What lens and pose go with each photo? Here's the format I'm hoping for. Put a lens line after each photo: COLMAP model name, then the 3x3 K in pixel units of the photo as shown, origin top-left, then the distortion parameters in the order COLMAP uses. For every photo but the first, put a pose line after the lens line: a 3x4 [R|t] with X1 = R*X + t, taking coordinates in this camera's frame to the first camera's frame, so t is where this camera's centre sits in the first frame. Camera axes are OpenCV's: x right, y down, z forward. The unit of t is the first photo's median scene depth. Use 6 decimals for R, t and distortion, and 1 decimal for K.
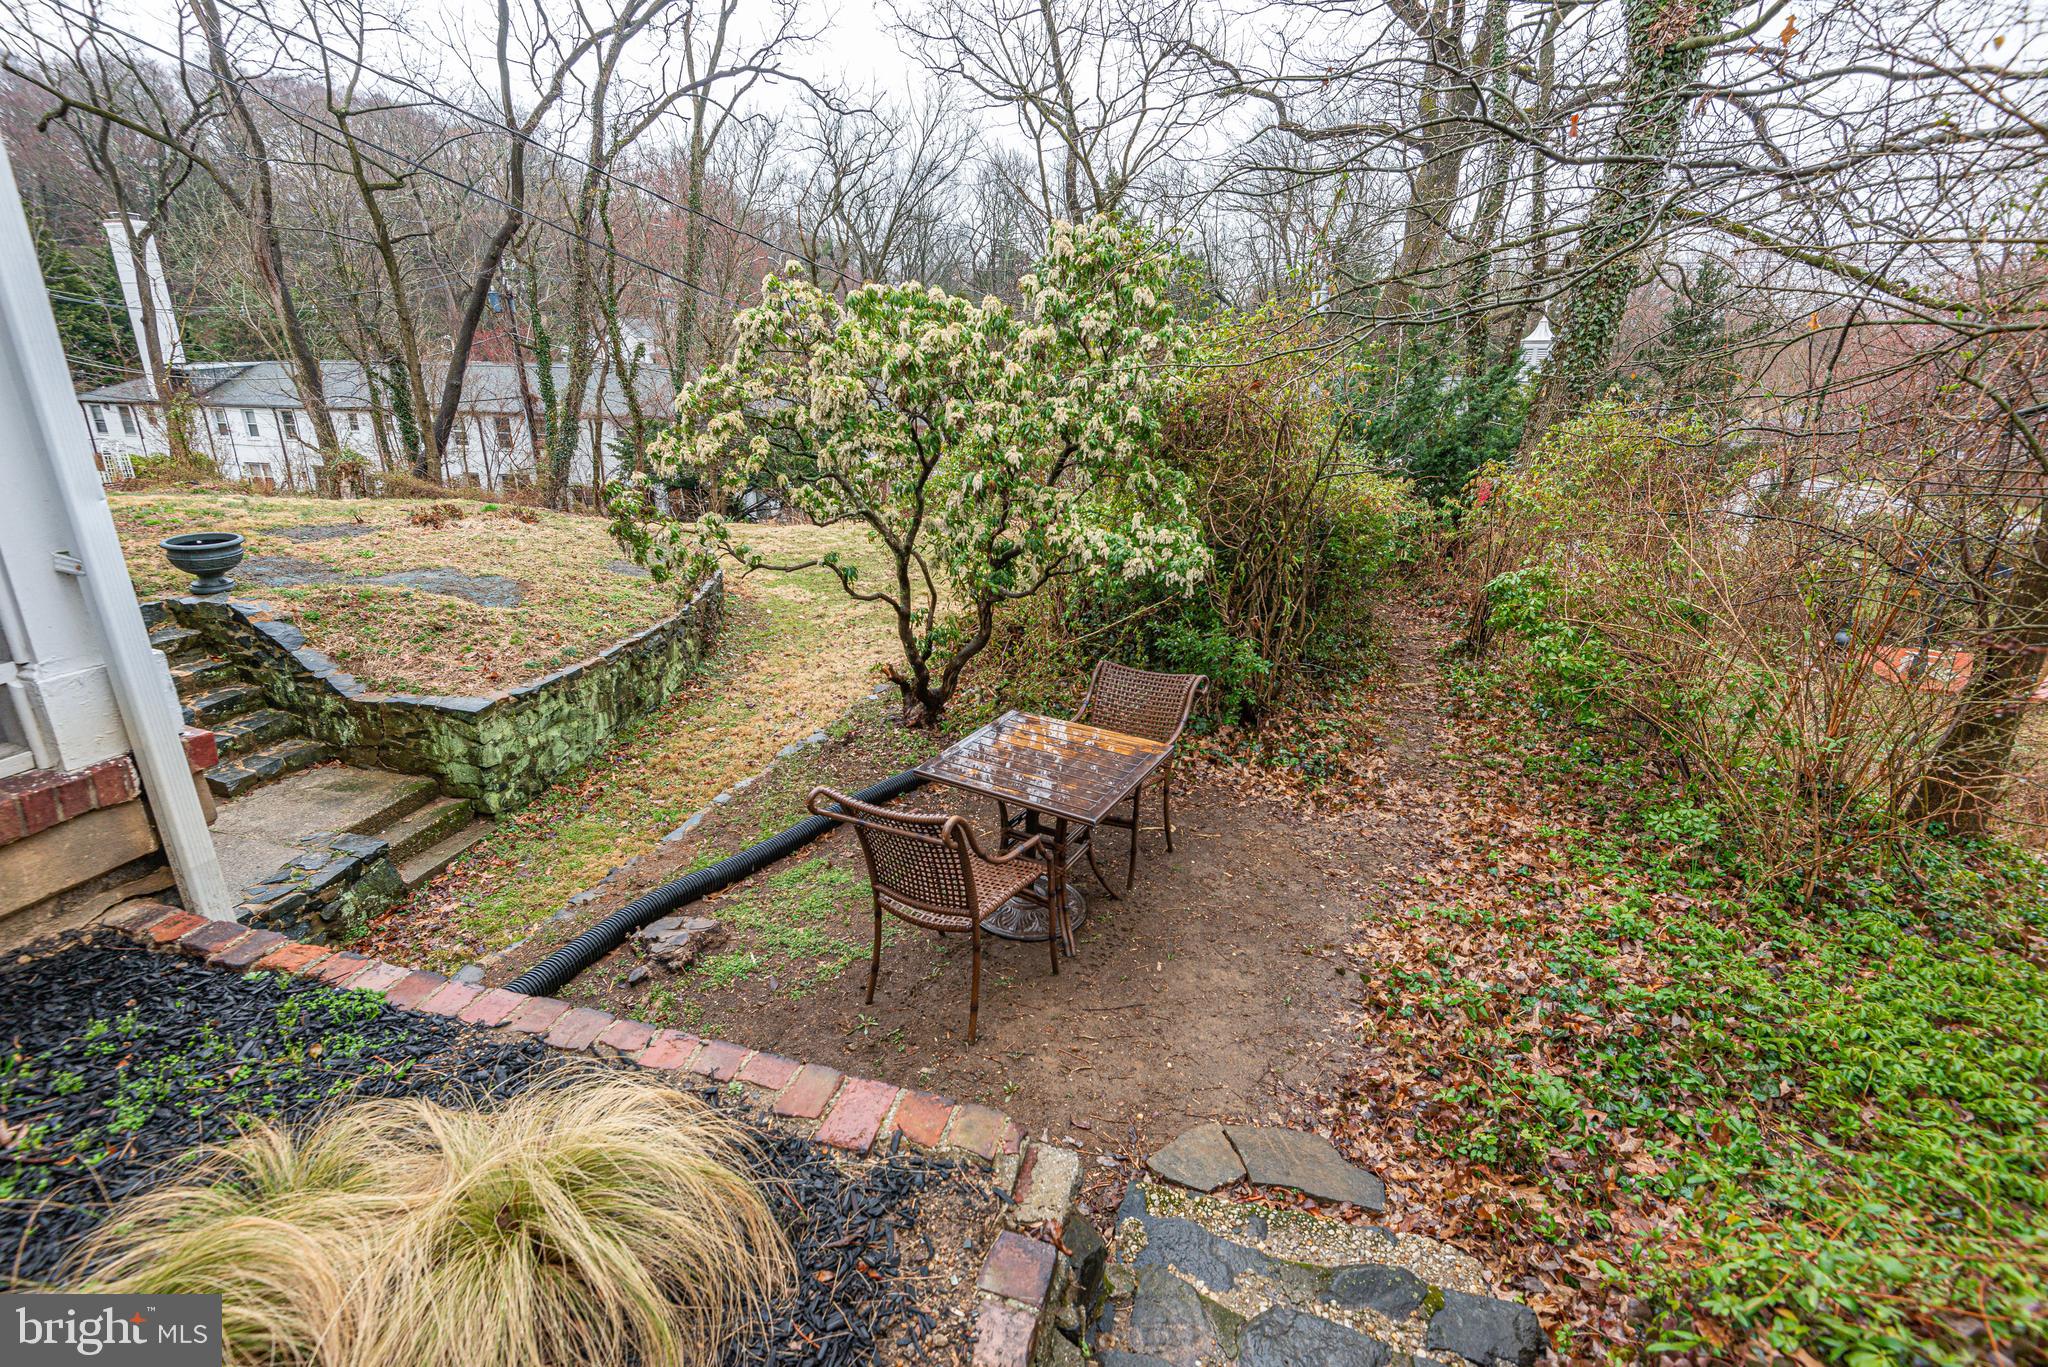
lens RADIAL K [[938.8, 0, 1035.8], [0, 938.8, 677.1], [0, 0, 1]] dist [0.002795, -0.005645]
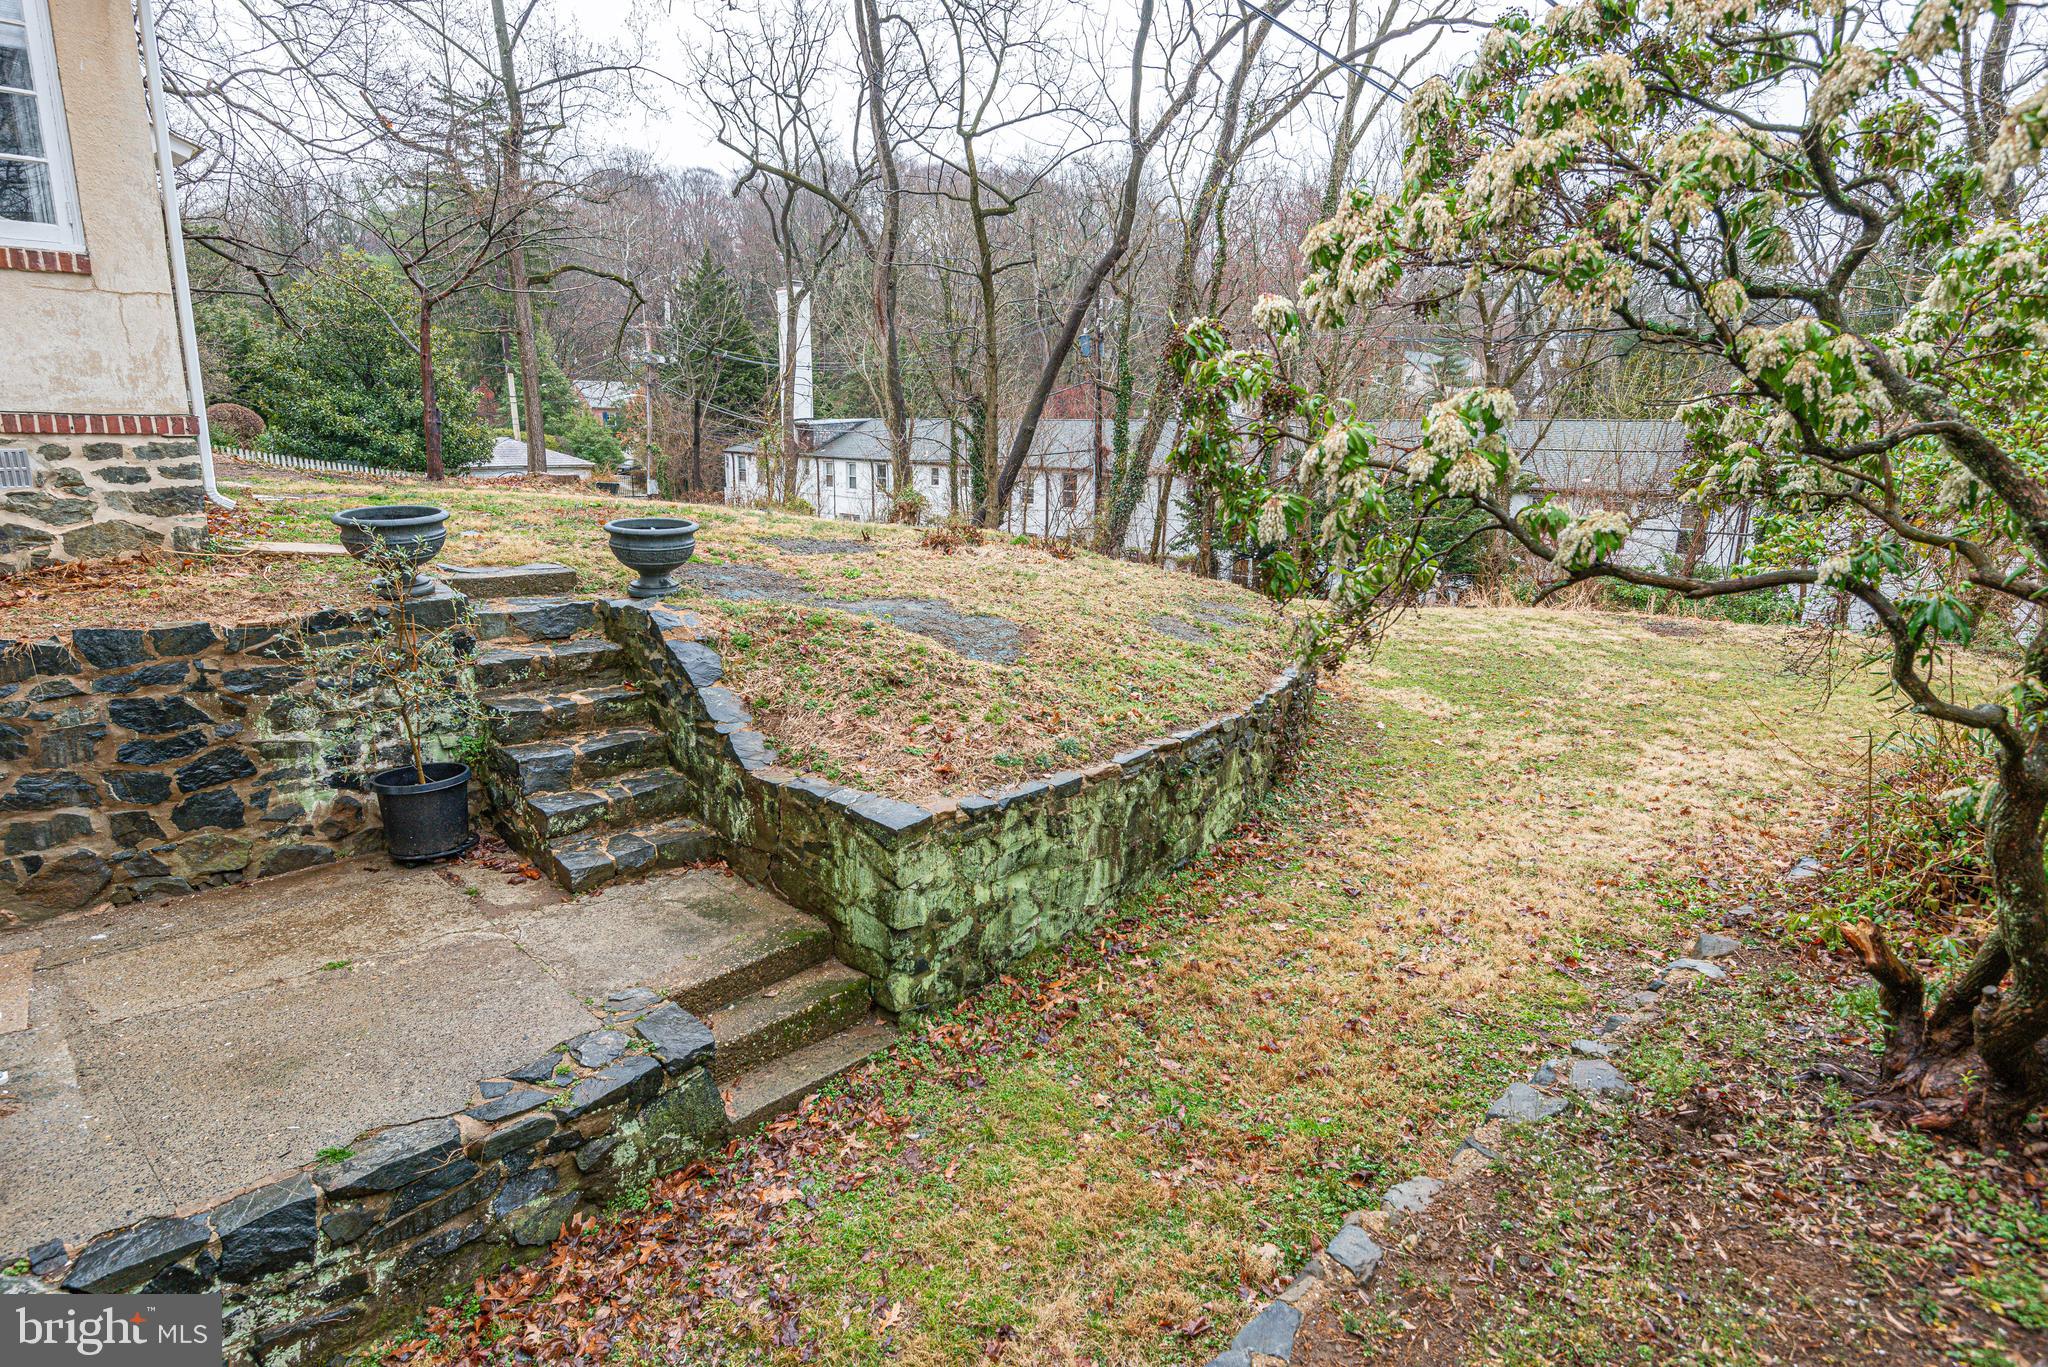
lens RADIAL K [[1153.1, 0, 1009.4], [0, 1153.1, 681.2], [0, 0, 1]] dist [0.084808, 0.000860]
pose [[0.848496, 0.112799, -0.517041, -0.155936], [-0.169562, 0.983458, -0.063709, -0.014527], [0.501301, 0.141727, 0.853587, 0.351176]]
